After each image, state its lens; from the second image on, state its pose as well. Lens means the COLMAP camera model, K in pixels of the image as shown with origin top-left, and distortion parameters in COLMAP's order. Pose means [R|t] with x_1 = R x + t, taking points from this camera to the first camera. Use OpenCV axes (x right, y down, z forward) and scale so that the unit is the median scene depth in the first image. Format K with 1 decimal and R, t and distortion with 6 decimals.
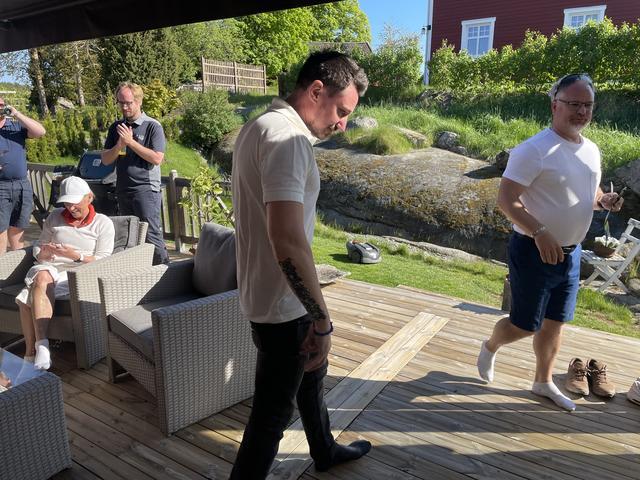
lens RADIAL K [[480.8, 0, 329.9], [0, 480.8, 238.8], [0, 0, 1]] dist [0.088384, -0.116553]
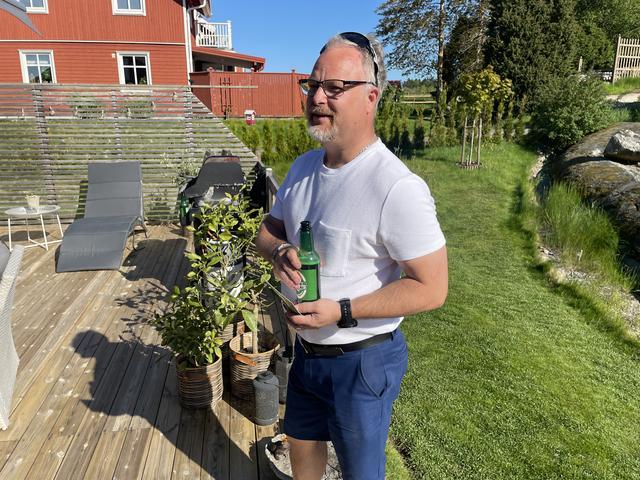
lens RADIAL K [[480.8, 0, 315.5], [0, 480.8, 244.4], [0, 0, 1]] dist [0.088384, -0.116553]
pose [[0.661061, 0.198349, -0.723641, 0.141510], [-0.183987, 0.977834, 0.099948, -0.087521], [0.727425, 0.067069, 0.682901, 0.348861]]
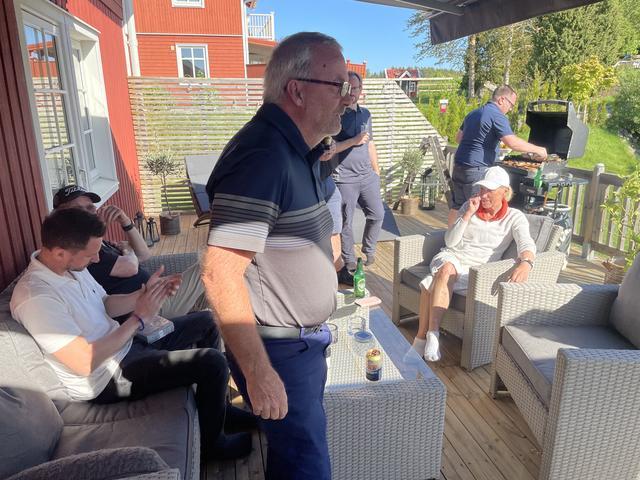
lens RADIAL K [[480.8, 0, 322.9], [0, 480.8, 243.1], [0, 0, 1]] dist [0.088384, -0.116553]
pose [[0.700609, 0.194205, -0.686609, -0.032217], [-0.164193, 0.980306, 0.109734, -0.012929], [0.694397, 0.035855, 0.718698, 0.037205]]
